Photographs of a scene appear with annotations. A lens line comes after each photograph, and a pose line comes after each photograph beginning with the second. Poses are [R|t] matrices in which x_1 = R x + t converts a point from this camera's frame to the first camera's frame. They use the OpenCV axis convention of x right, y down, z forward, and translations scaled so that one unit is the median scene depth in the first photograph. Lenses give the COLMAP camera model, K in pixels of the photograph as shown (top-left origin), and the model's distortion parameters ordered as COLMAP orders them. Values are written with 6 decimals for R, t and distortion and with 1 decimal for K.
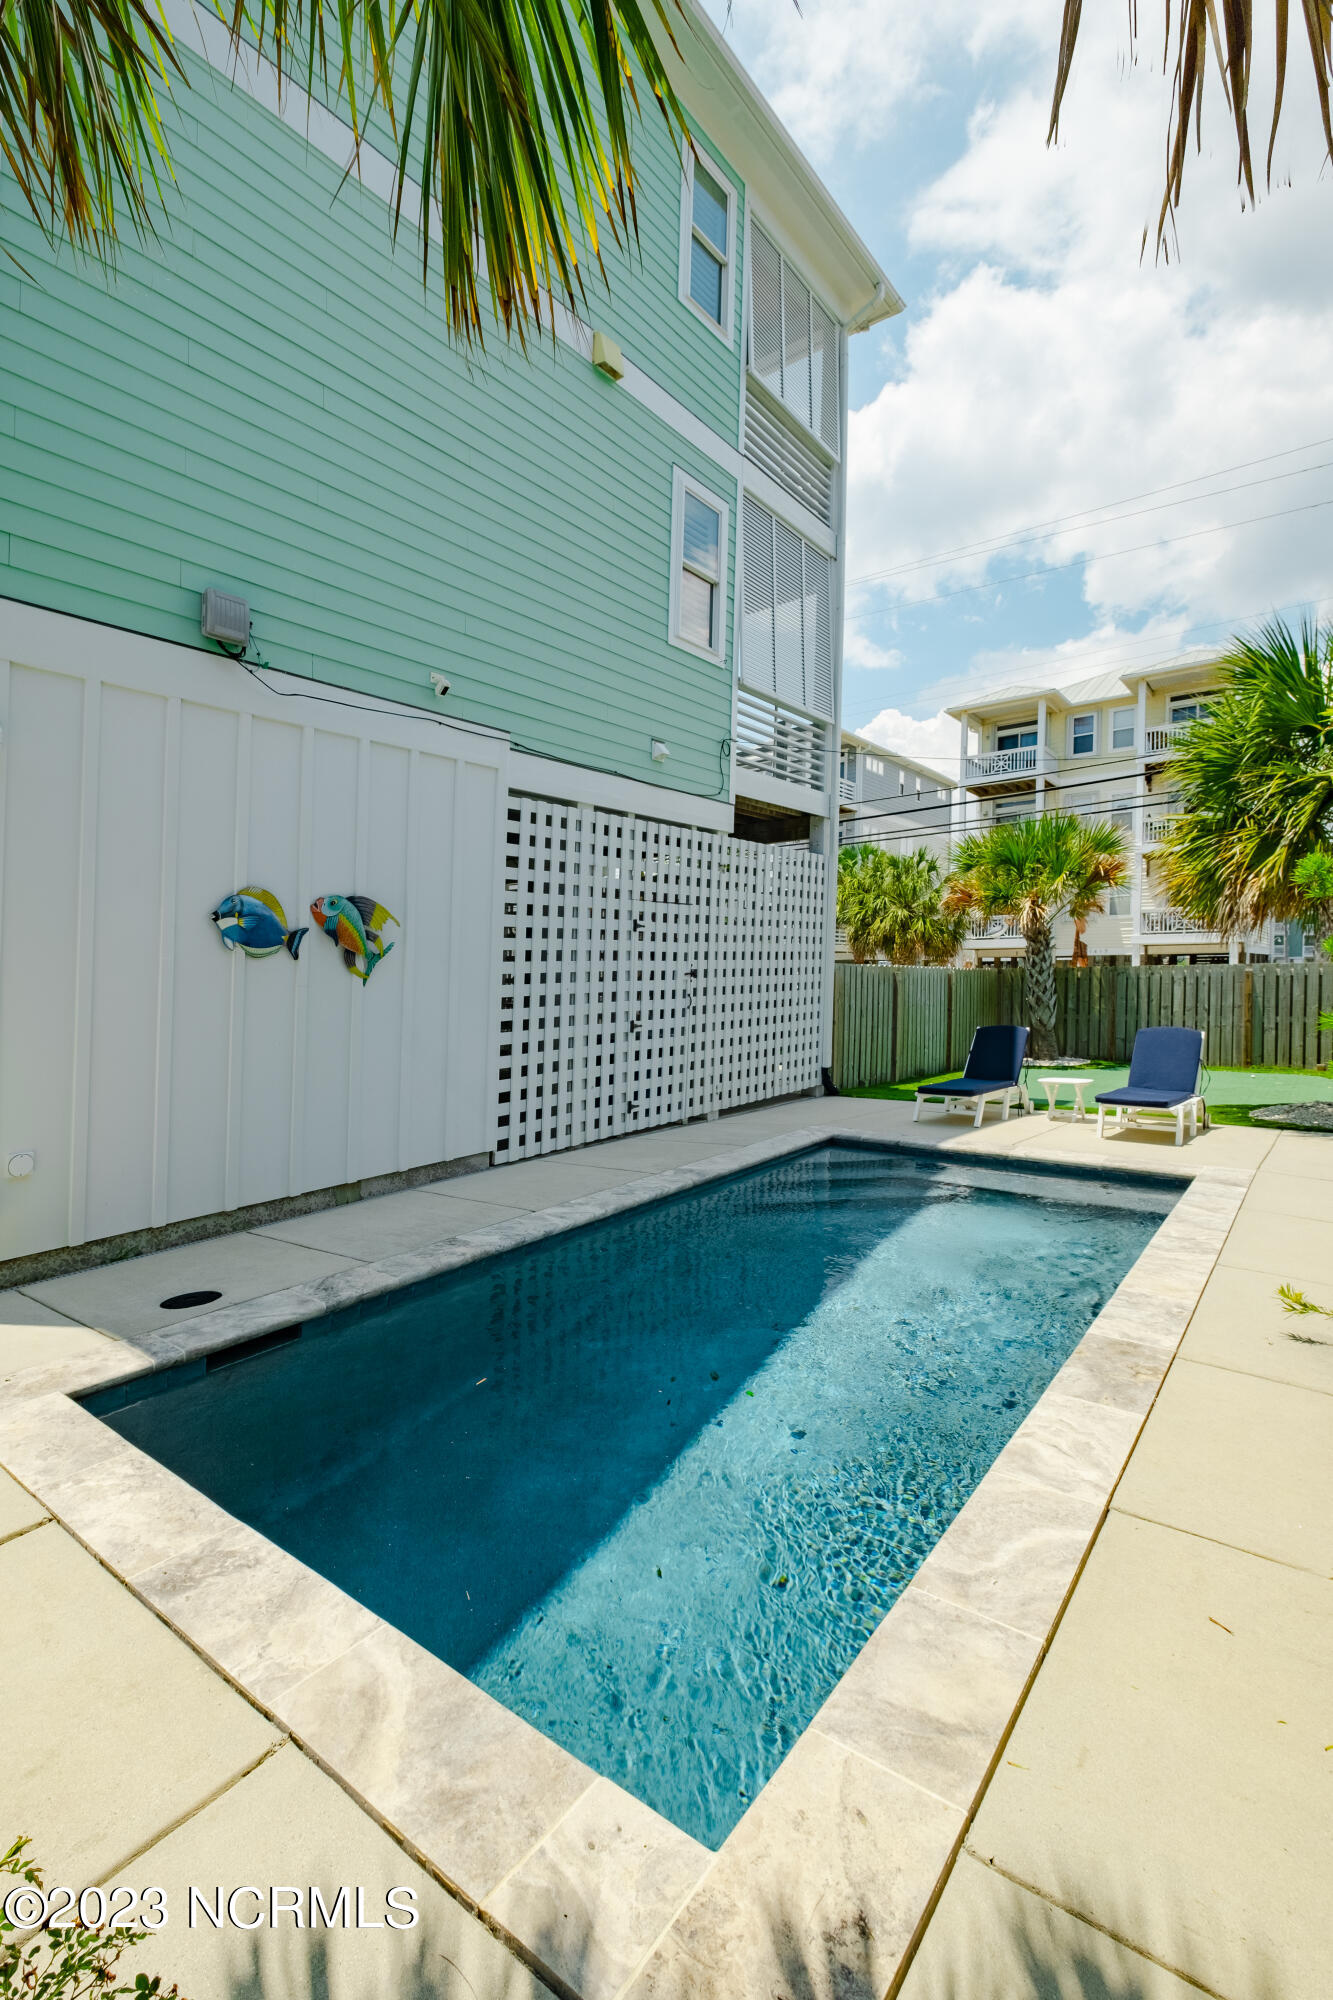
lens RADIAL K [[900.6, 0, 660.8], [0, 900.6, 1001.4], [0, 0, 1]] dist [-0.003781, -0.000312]
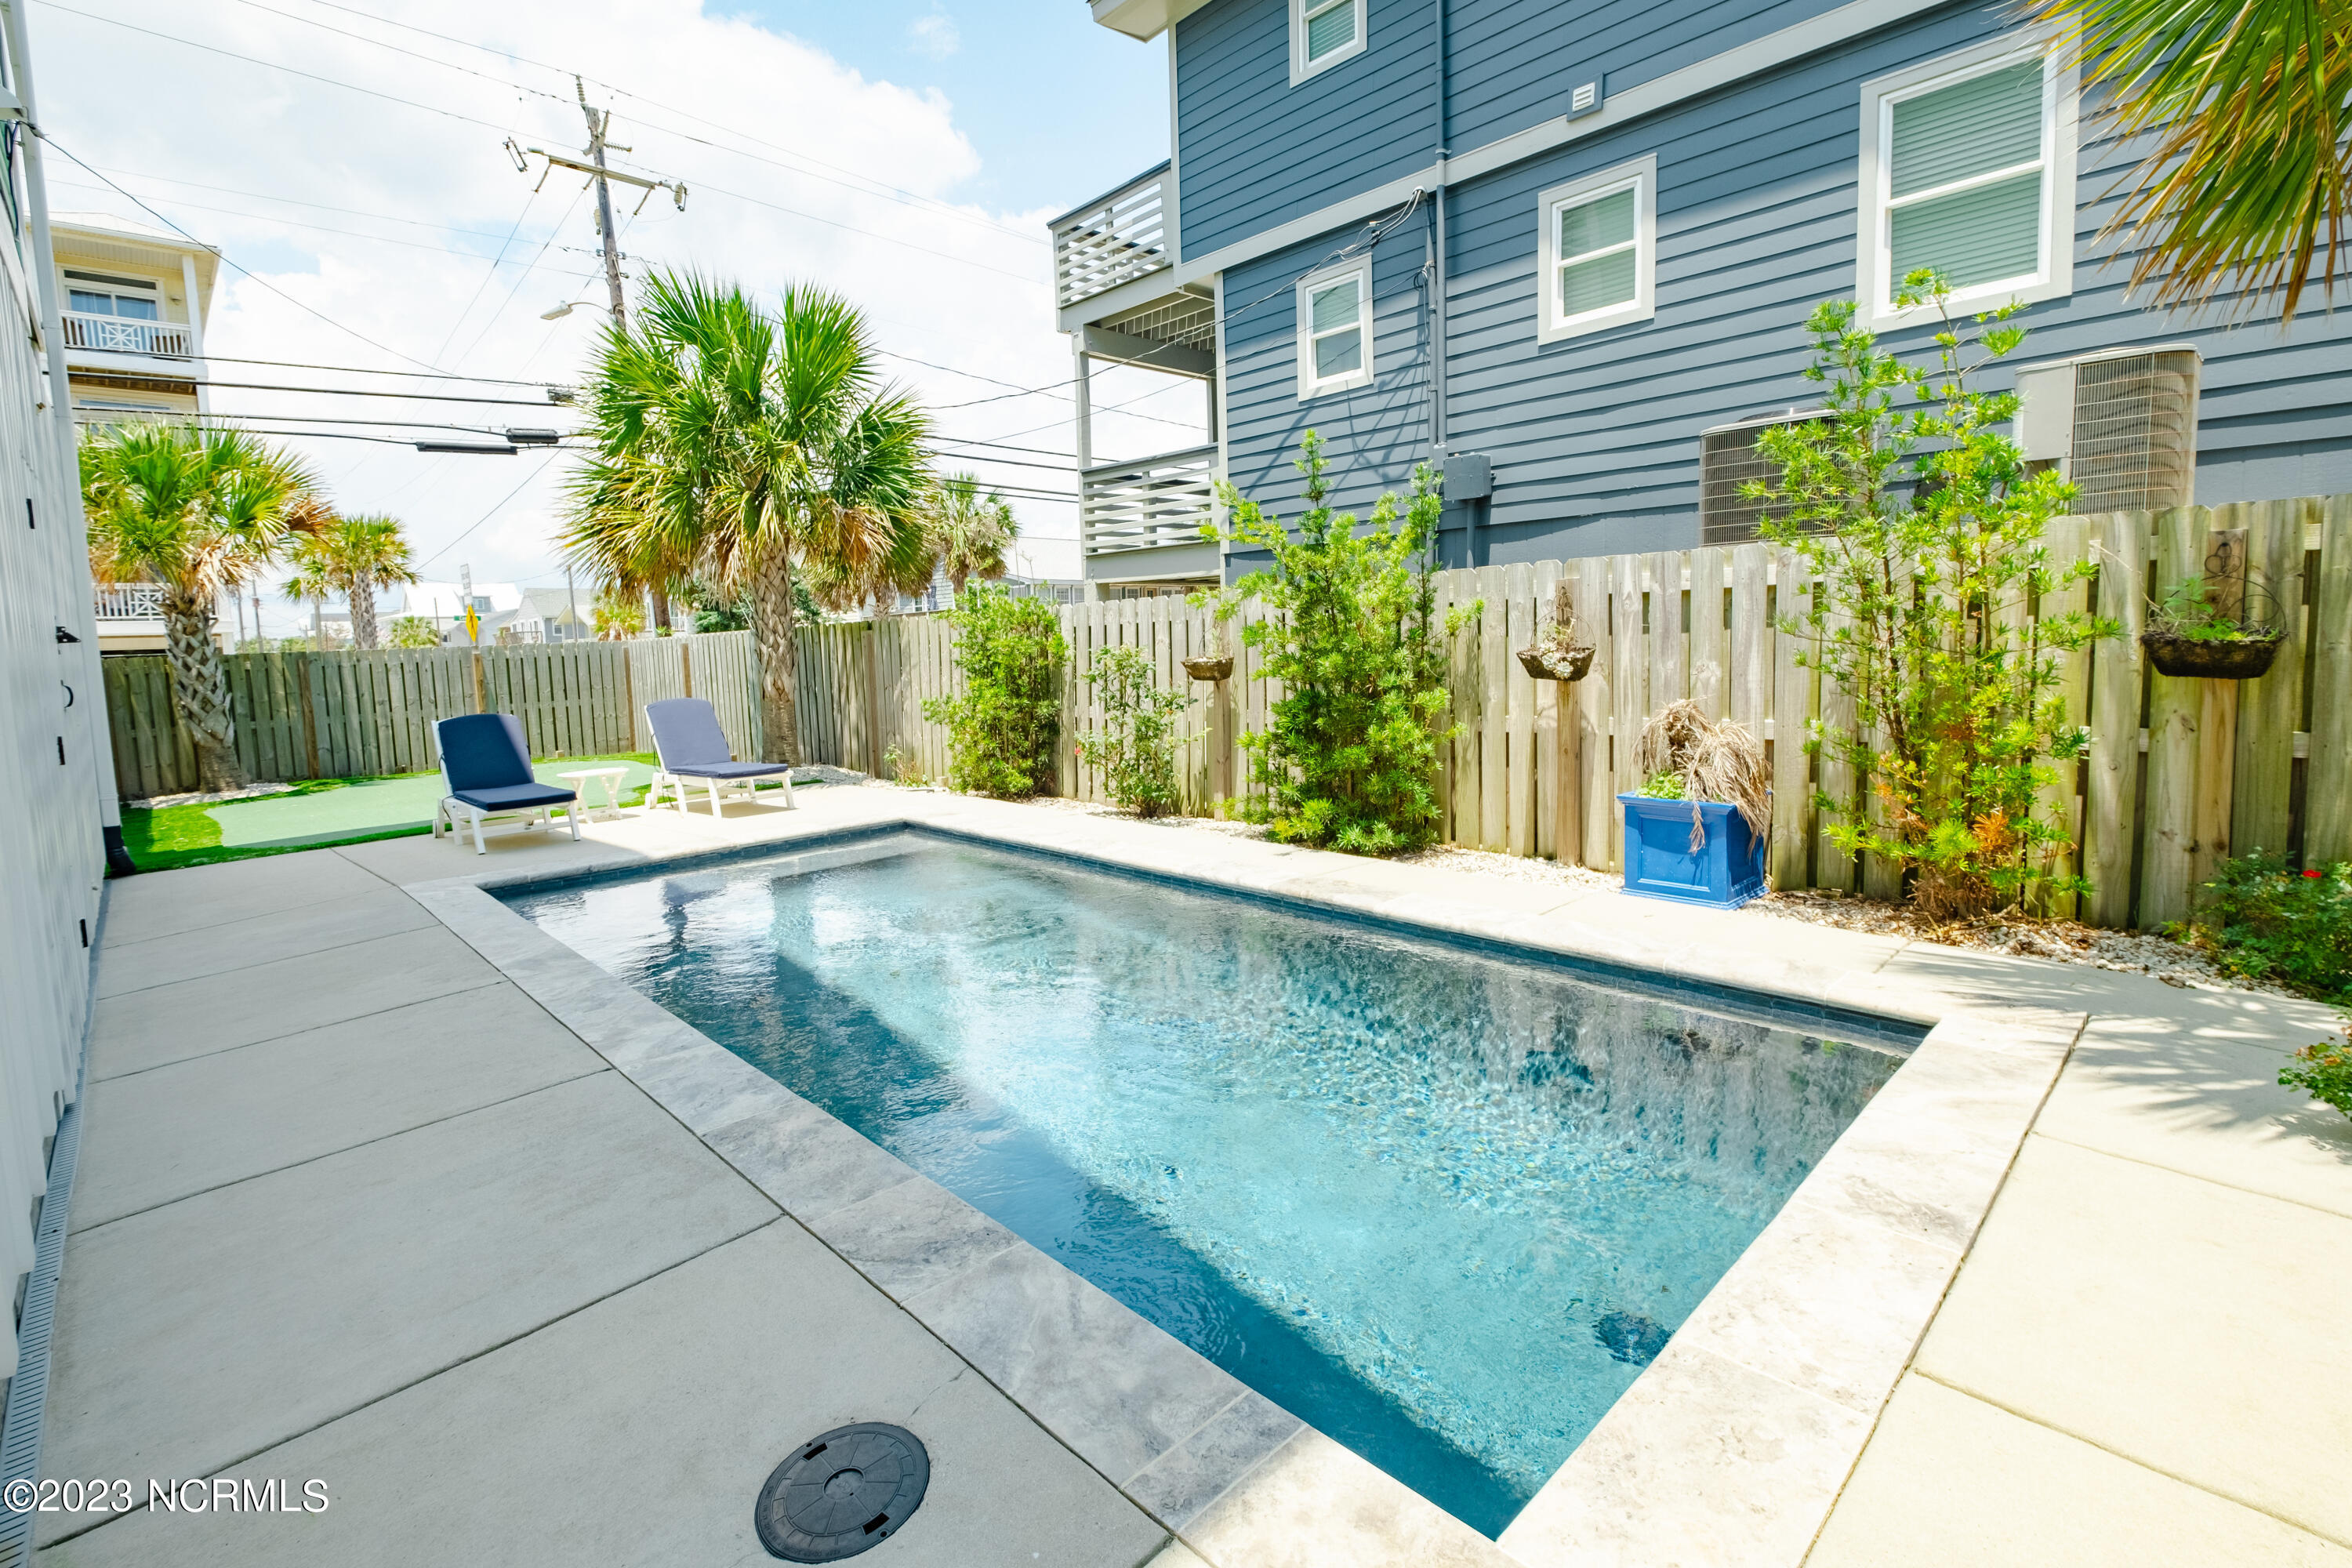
lens RADIAL K [[1059.1, 0, 1090.3], [0, 1059.1, 725.0], [0, 0, 1]] dist [-0.003781, -0.000312]
pose [[0.196468, -0.072813, 0.977803, -0.226646], [0.063148, 0.996108, 0.061488, 0.008397], [-0.978475, 0.049666, 0.200302, 0.213953]]
